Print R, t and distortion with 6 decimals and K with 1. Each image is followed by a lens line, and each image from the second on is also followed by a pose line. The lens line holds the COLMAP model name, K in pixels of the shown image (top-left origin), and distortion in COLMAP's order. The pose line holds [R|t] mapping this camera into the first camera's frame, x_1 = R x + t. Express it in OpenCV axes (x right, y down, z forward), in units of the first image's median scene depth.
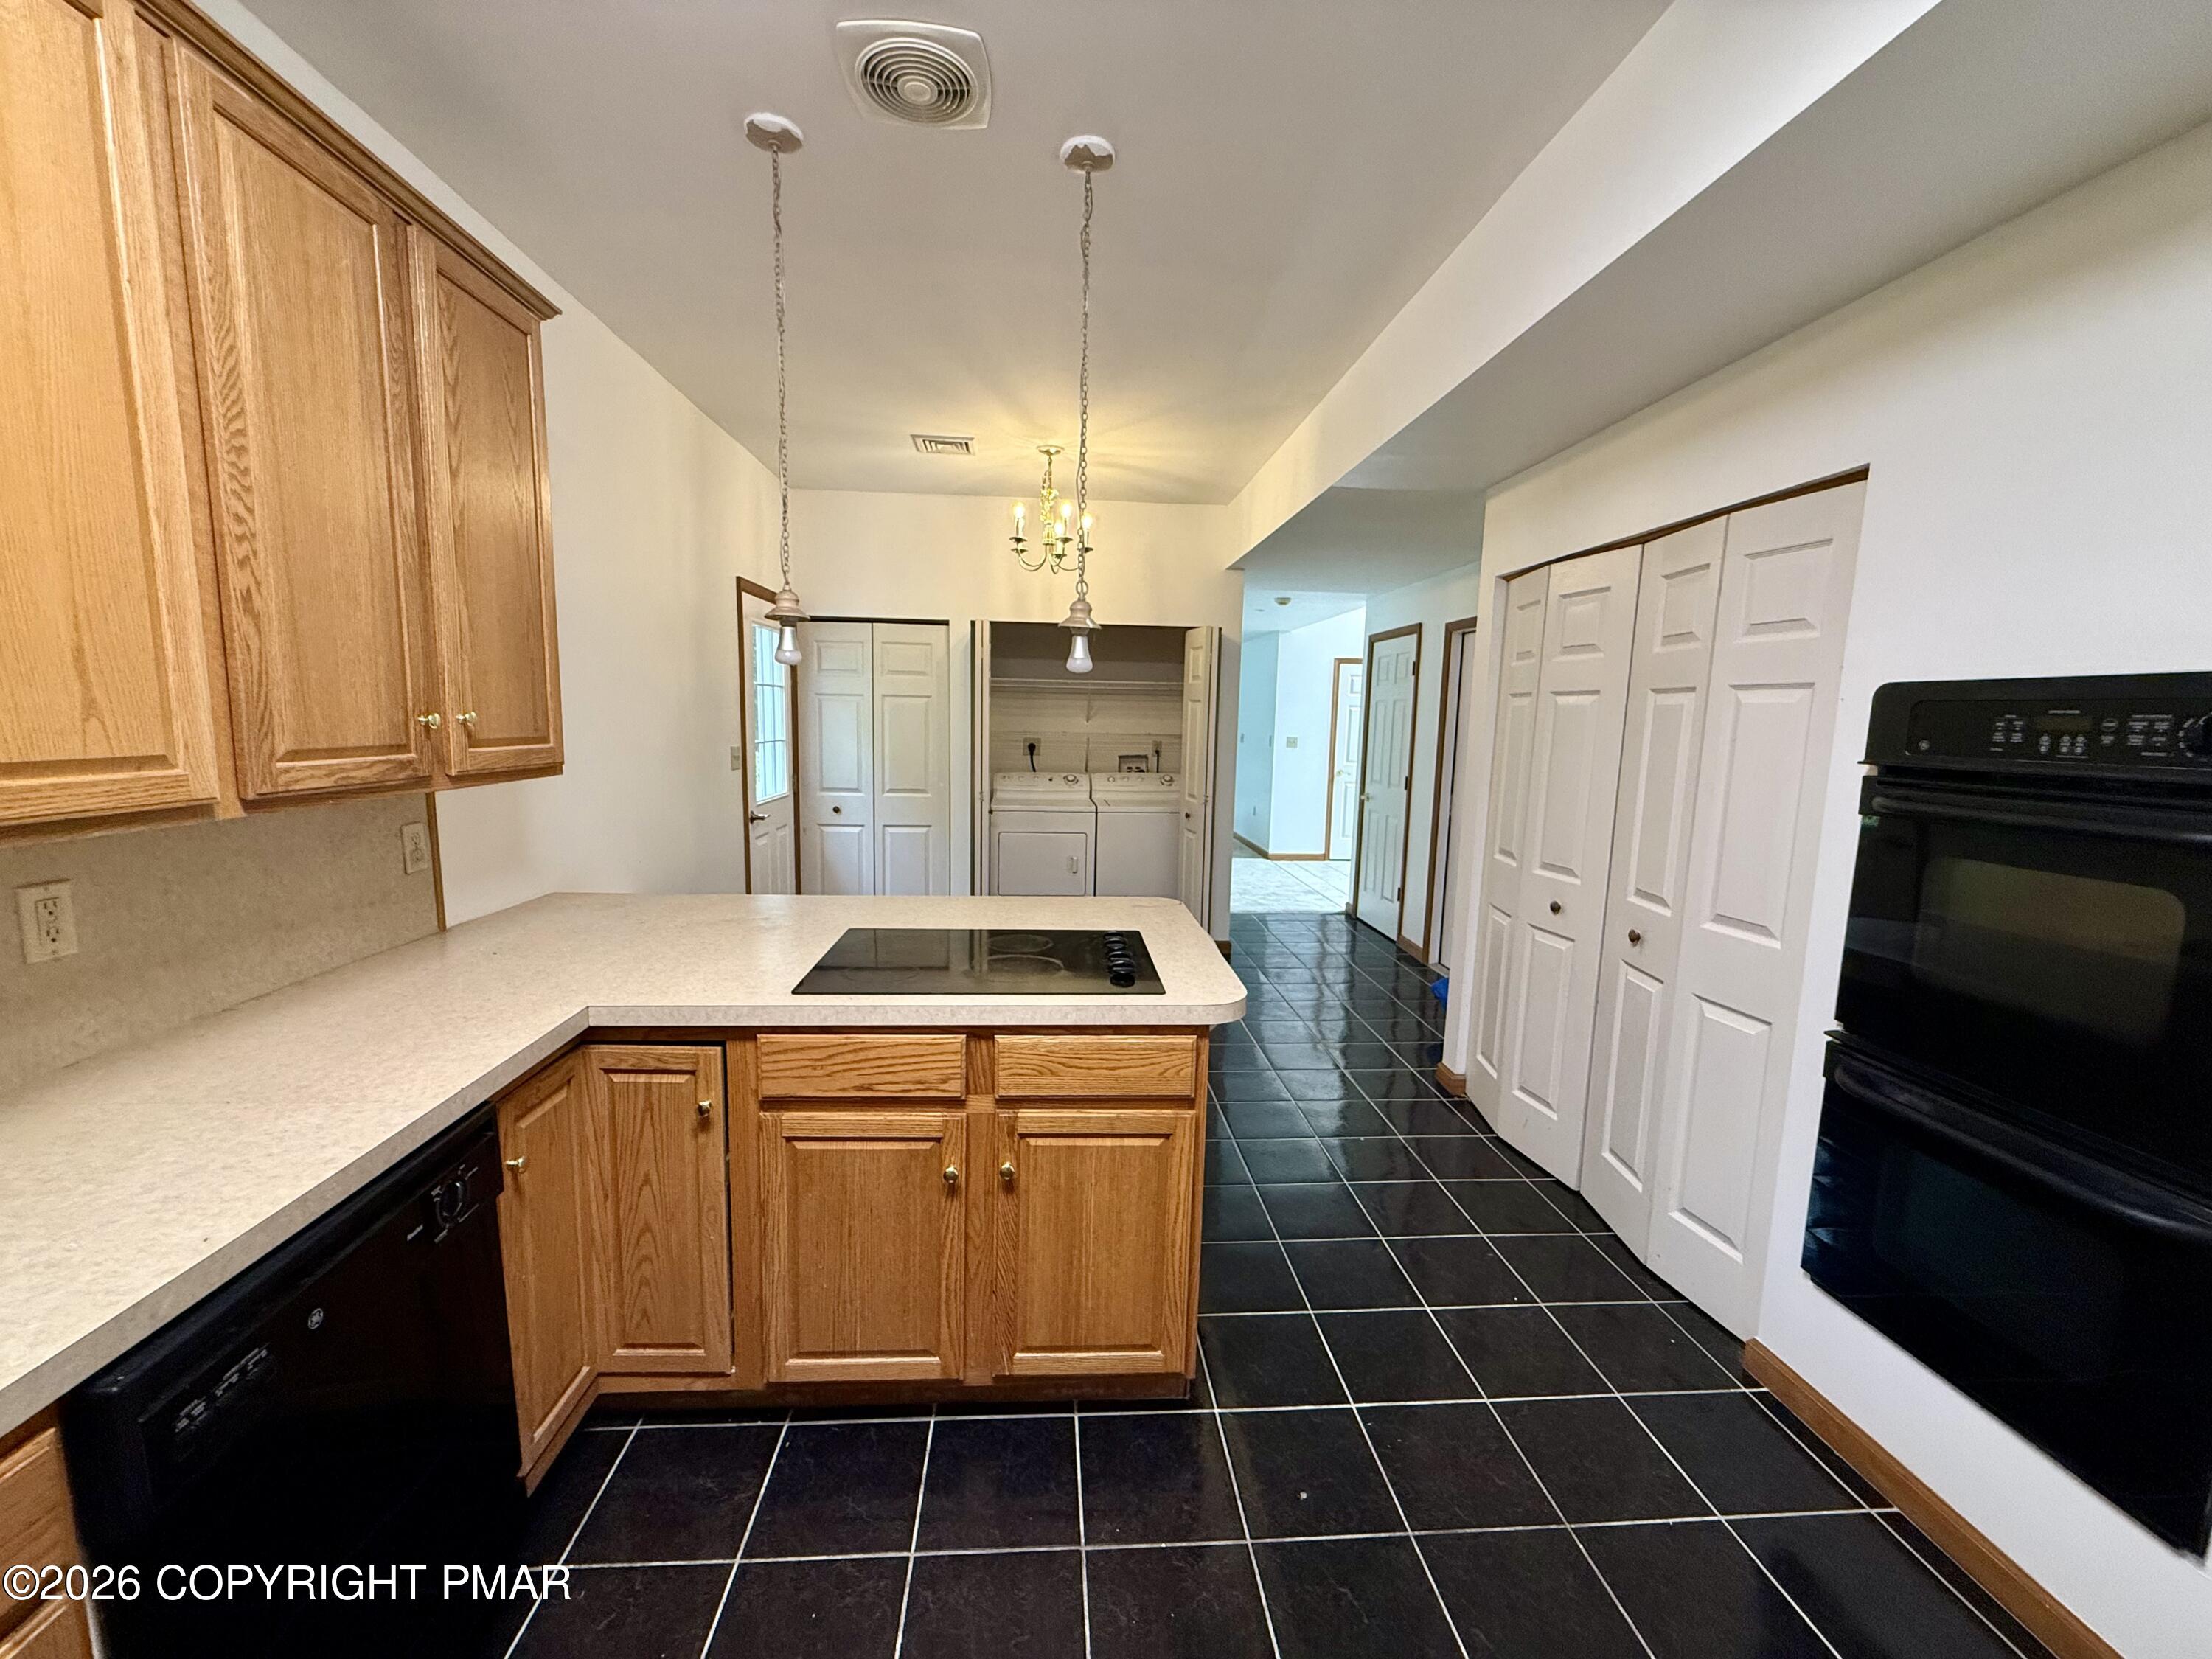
lens RADIAL K [[881.6, 0, 1103.6], [0, 881.6, 832.4], [0, 0, 1]] dist [0.001573, 0.000027]
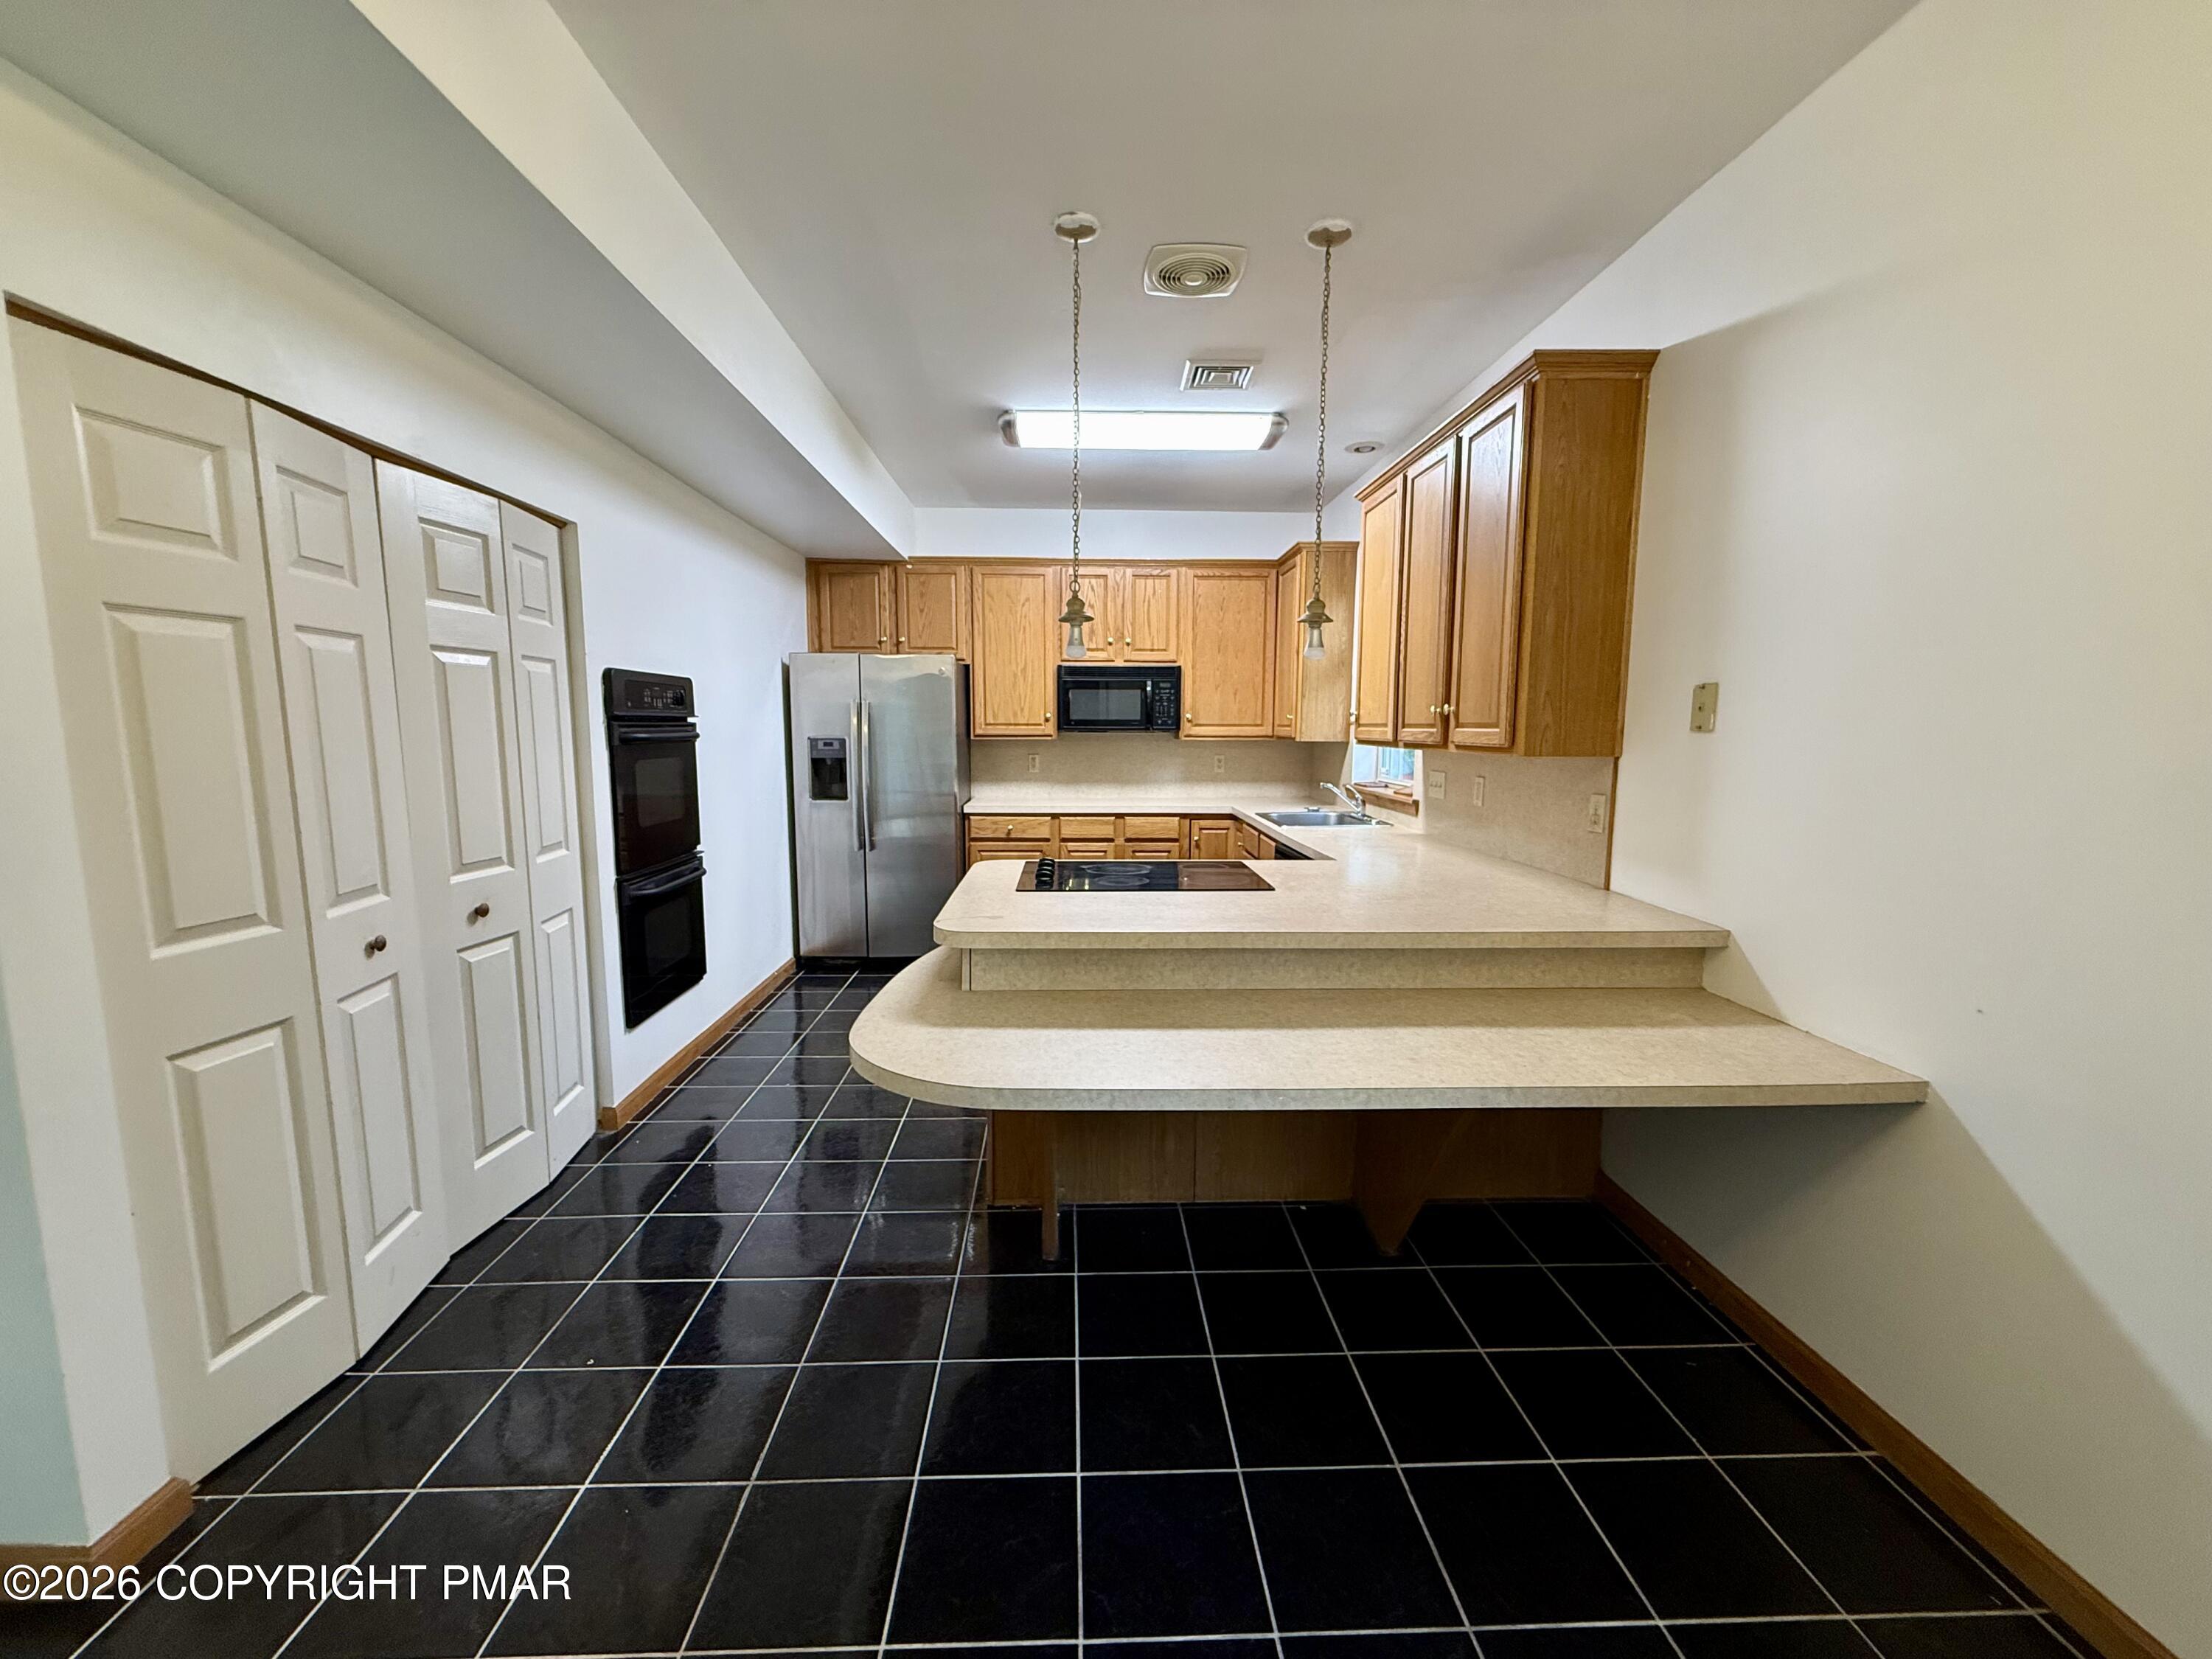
lens RADIAL K [[881.6, 0, 1103.6], [0, 881.6, 832.4], [0, 0, 1]] dist [0.001573, 0.000027]
pose [[-0.999212, -0.029557, 0.026497, -0.090719], [-0.021960, 0.967663, 0.251290, -0.224328], [-0.033068, 0.250510, -0.967549, 1.945827]]
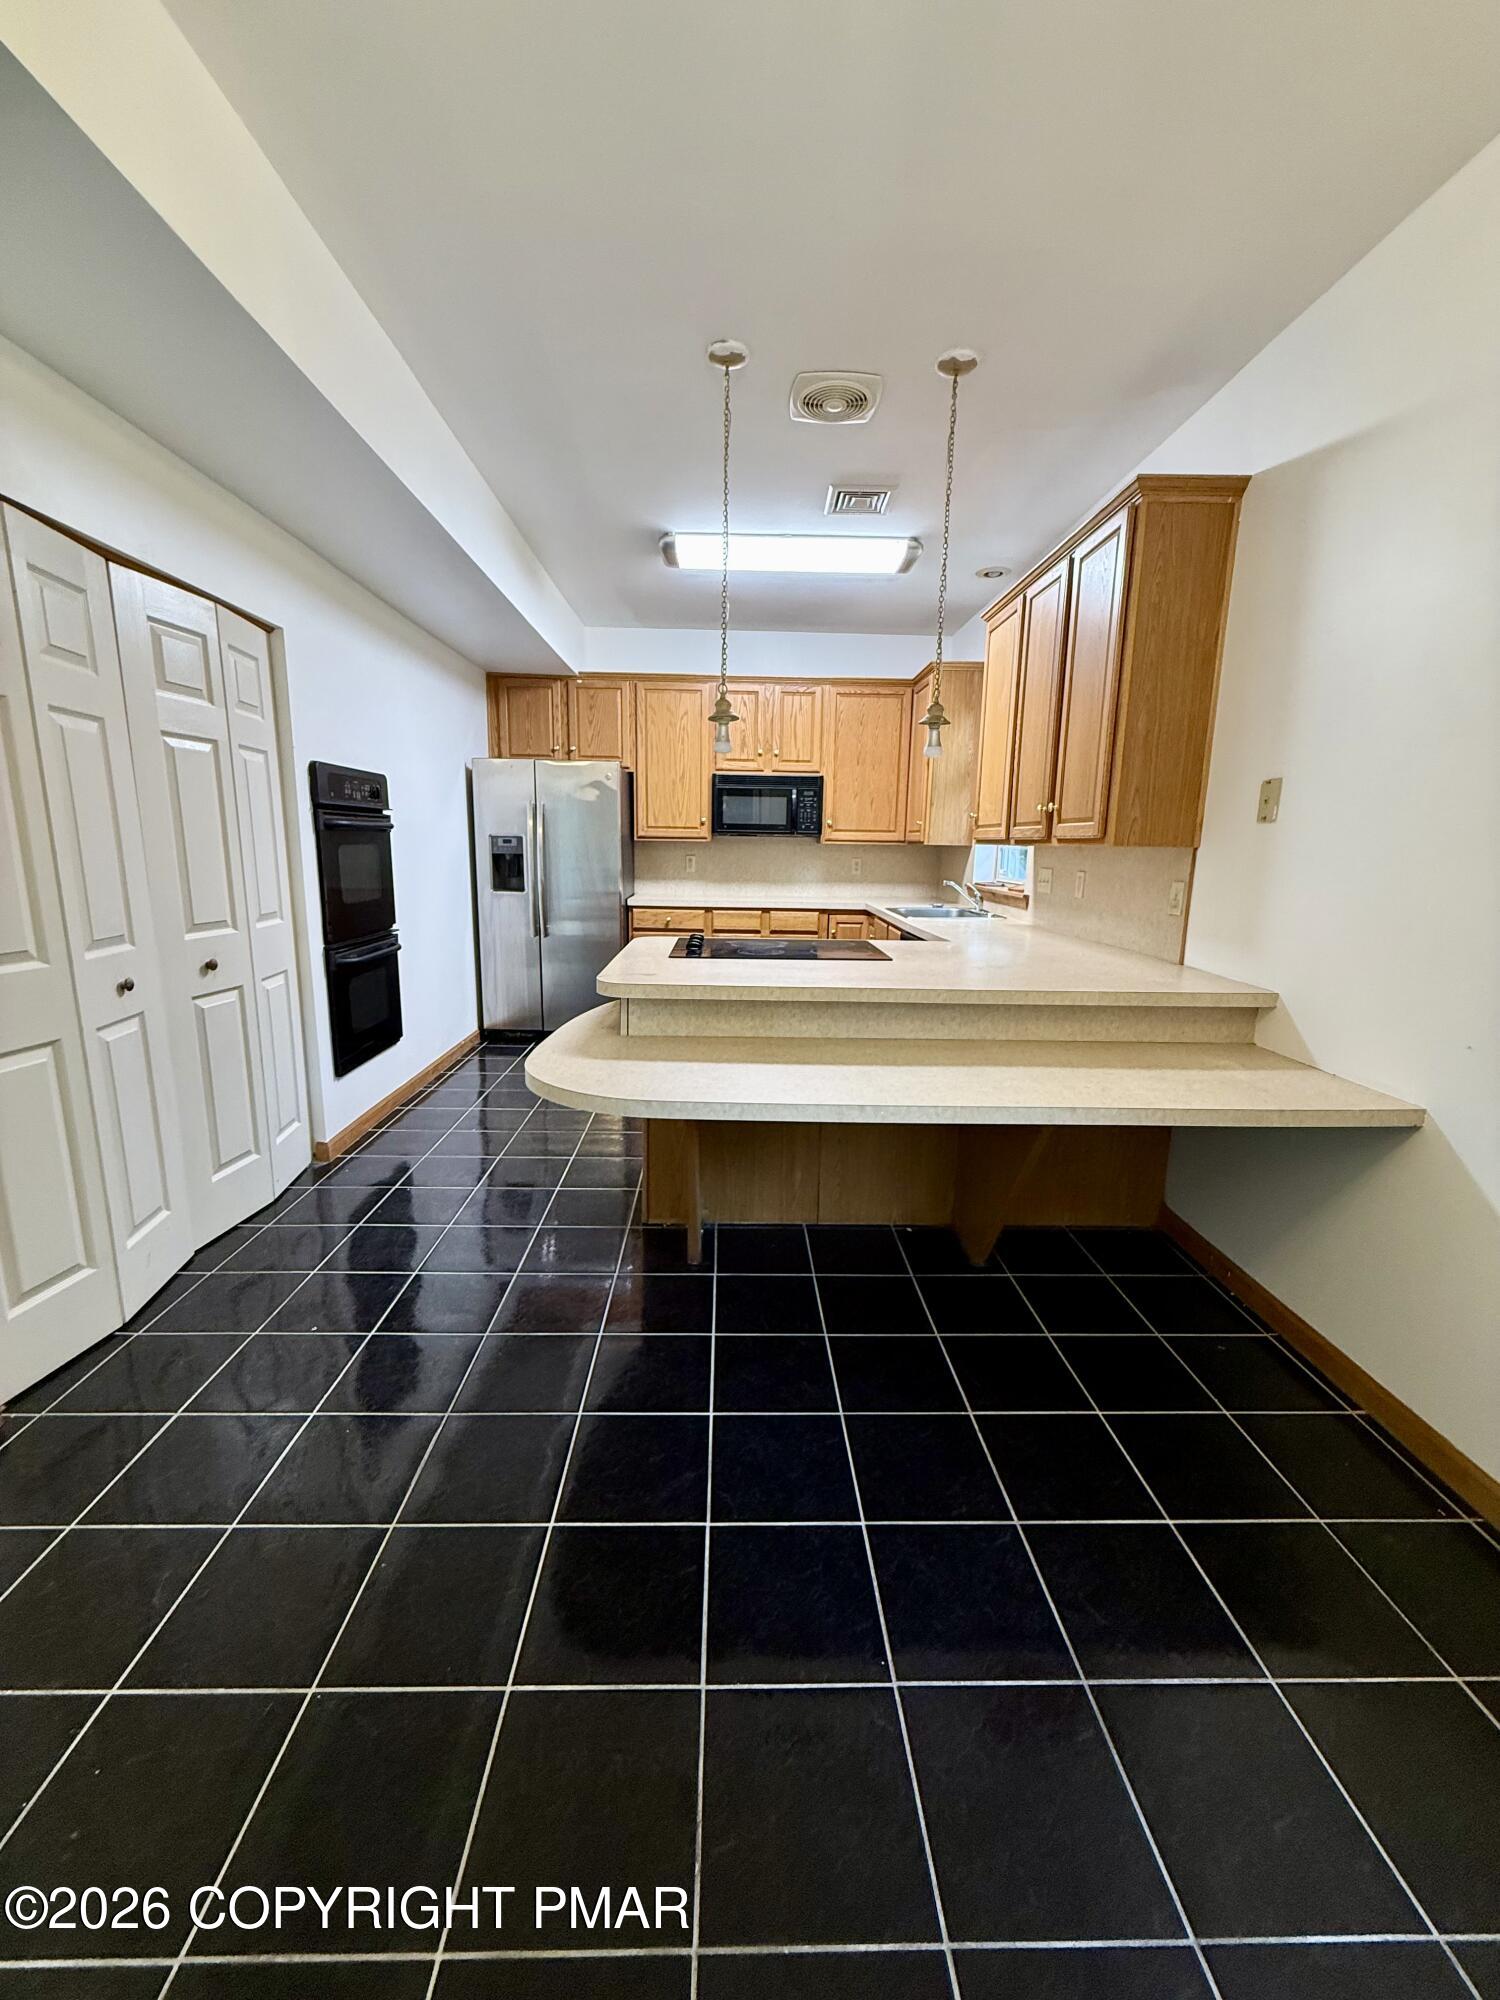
lens RADIAL K [[797.2, 0, 749.7], [0, 797.2, 994.7], [0, 0, 1]] dist [0.001573, 0.000027]
pose [[-0.998356, -0.046940, 0.032886, -0.111057], [-0.034191, 0.948281, 0.315586, -0.192734], [-0.045999, 0.313943, -0.948327, 2.004908]]
